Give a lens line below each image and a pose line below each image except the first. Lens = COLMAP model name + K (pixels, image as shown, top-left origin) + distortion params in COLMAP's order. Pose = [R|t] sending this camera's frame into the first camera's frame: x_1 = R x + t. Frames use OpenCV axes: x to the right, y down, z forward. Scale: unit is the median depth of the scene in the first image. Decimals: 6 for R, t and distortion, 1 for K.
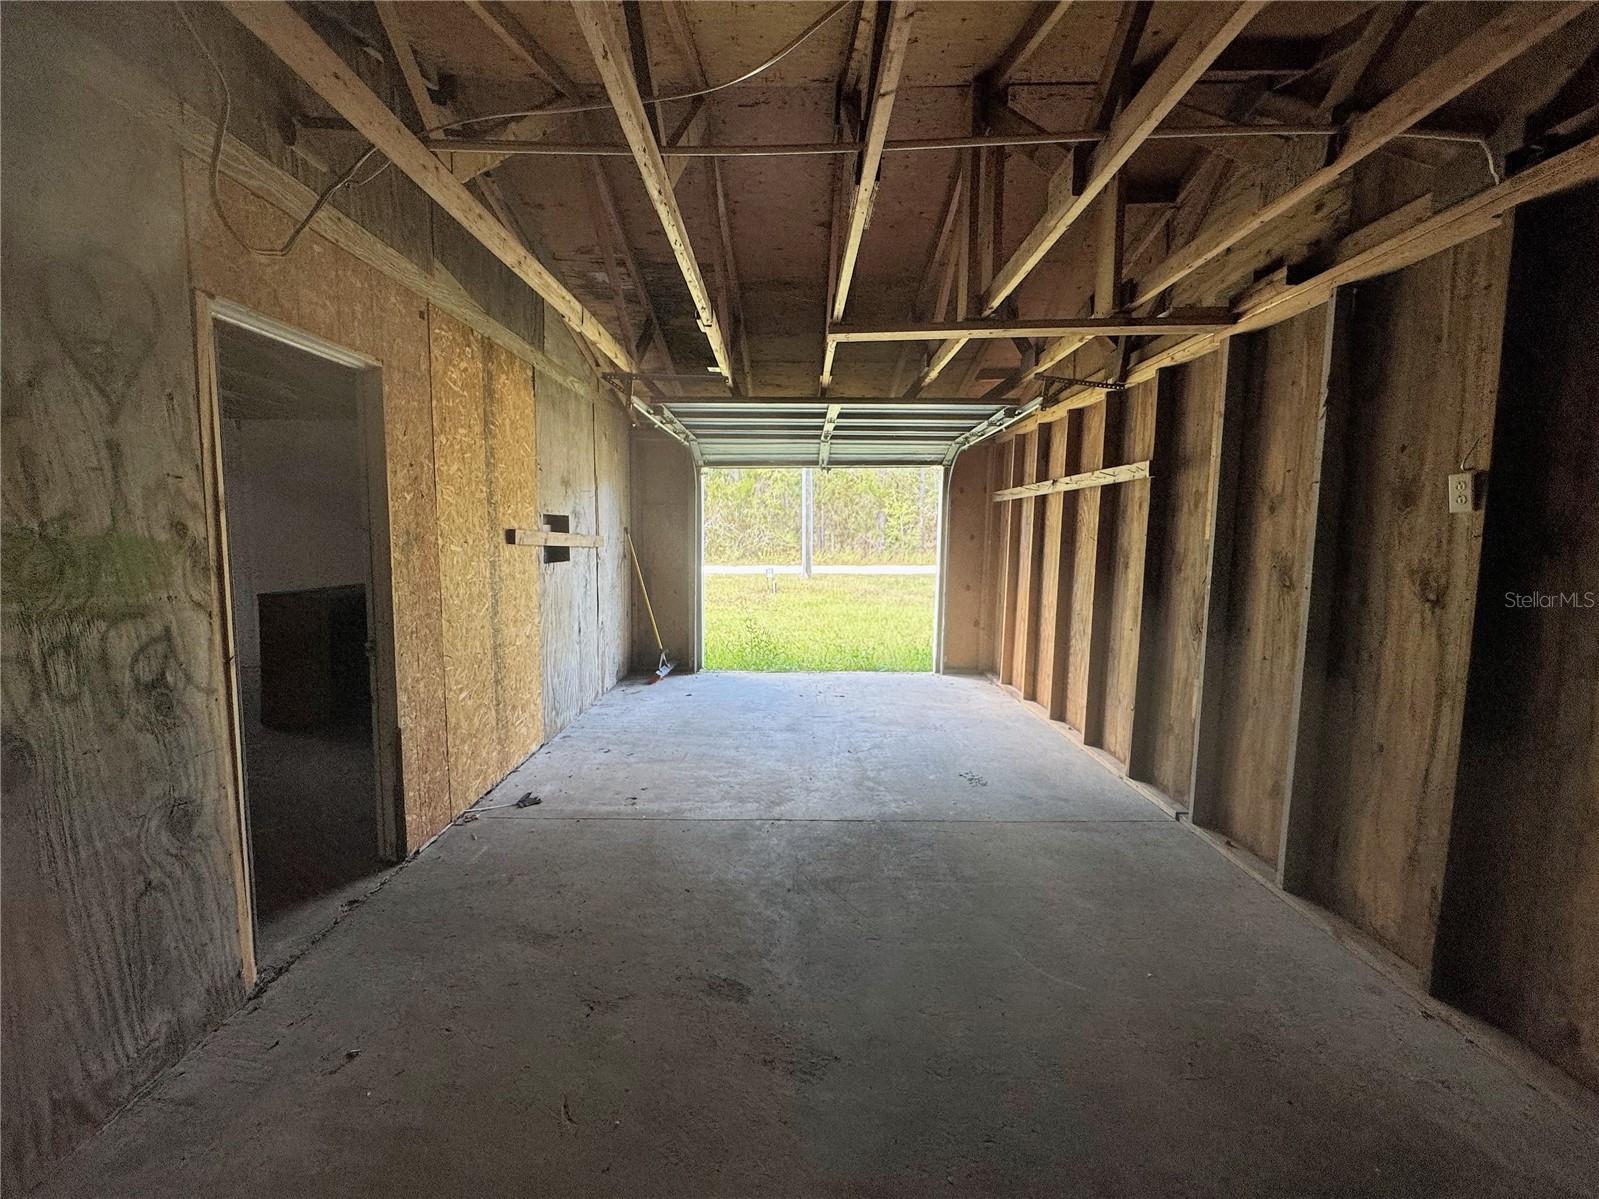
lens RADIAL K [[646.9, 0, 797.0], [0, 646.9, 602.7], [0, 0, 1]] dist [-0.000125, 0.000793]
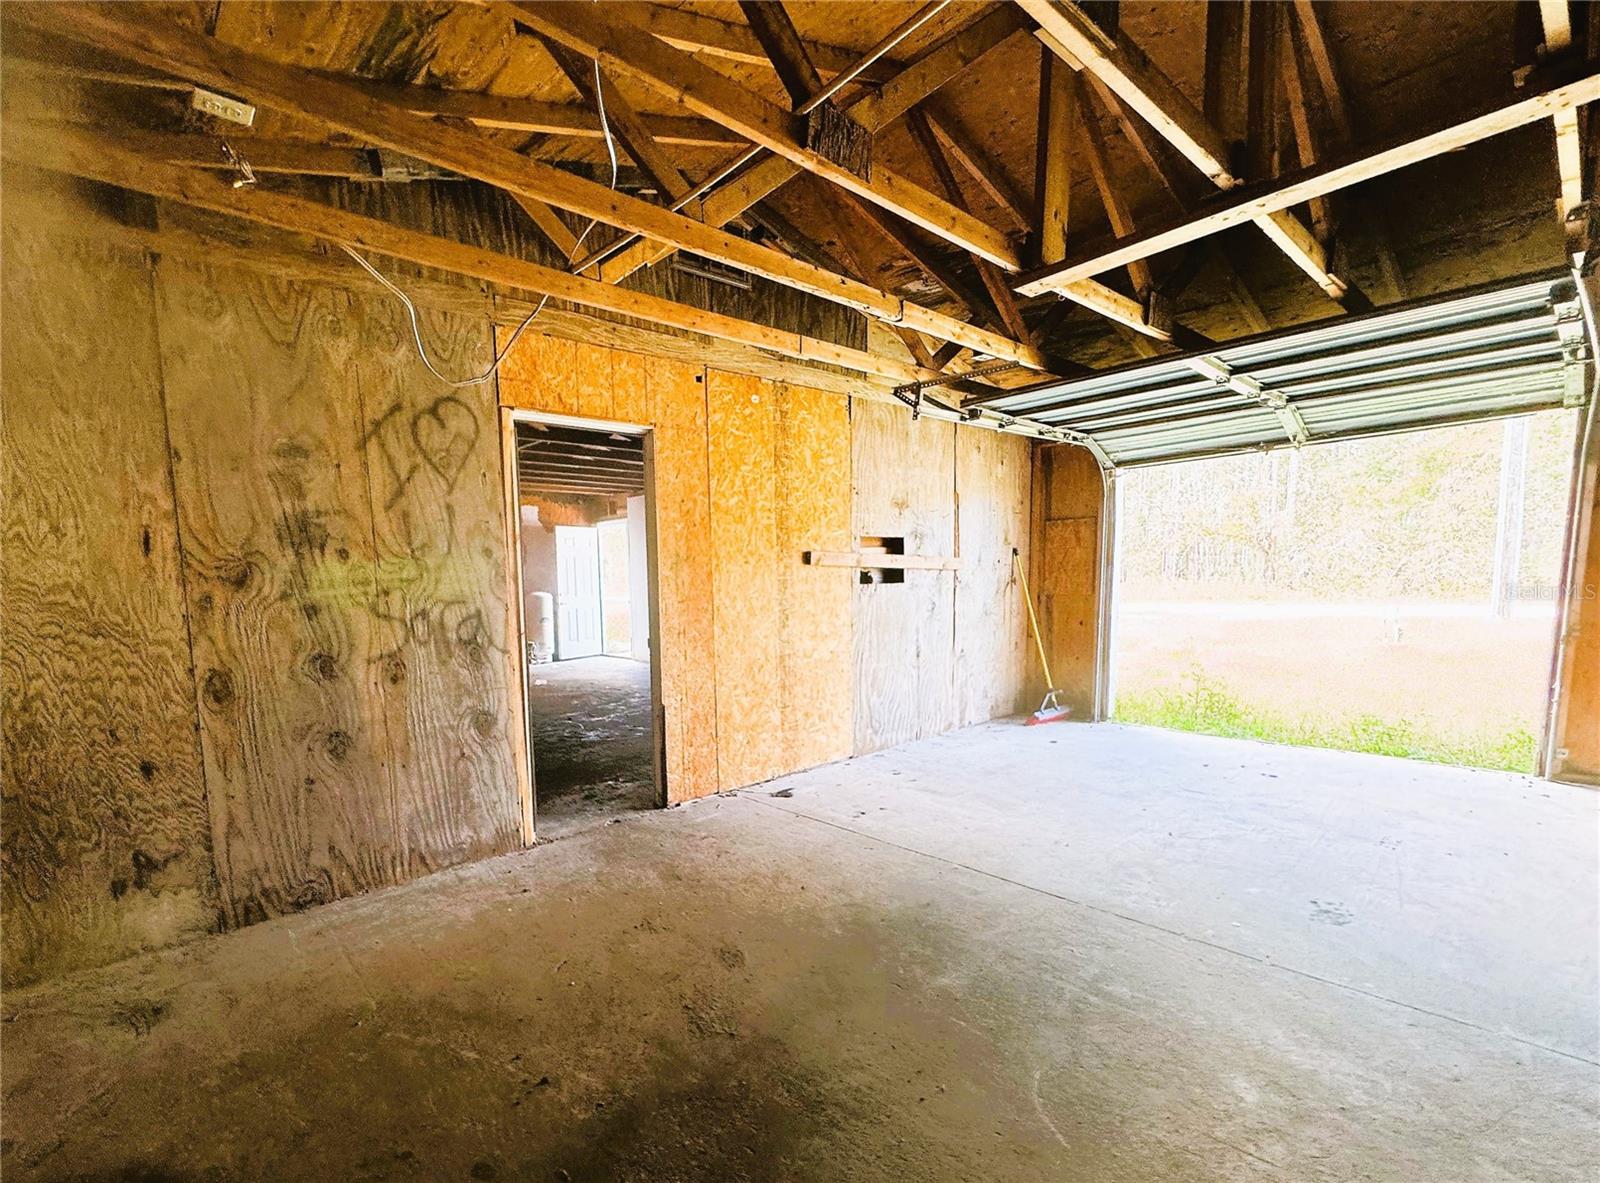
lens RADIAL K [[714.9, 0, 742.2], [0, 714.9, 658.1], [0, 0, 1]] dist [0.000805, 0.000213]
pose [[0.674869, 0.063200, -0.735227, 0.578473], [-0.048208, 0.997973, 0.041535, 0.033536], [0.736362, 0.007413, 0.676548, 0.147611]]
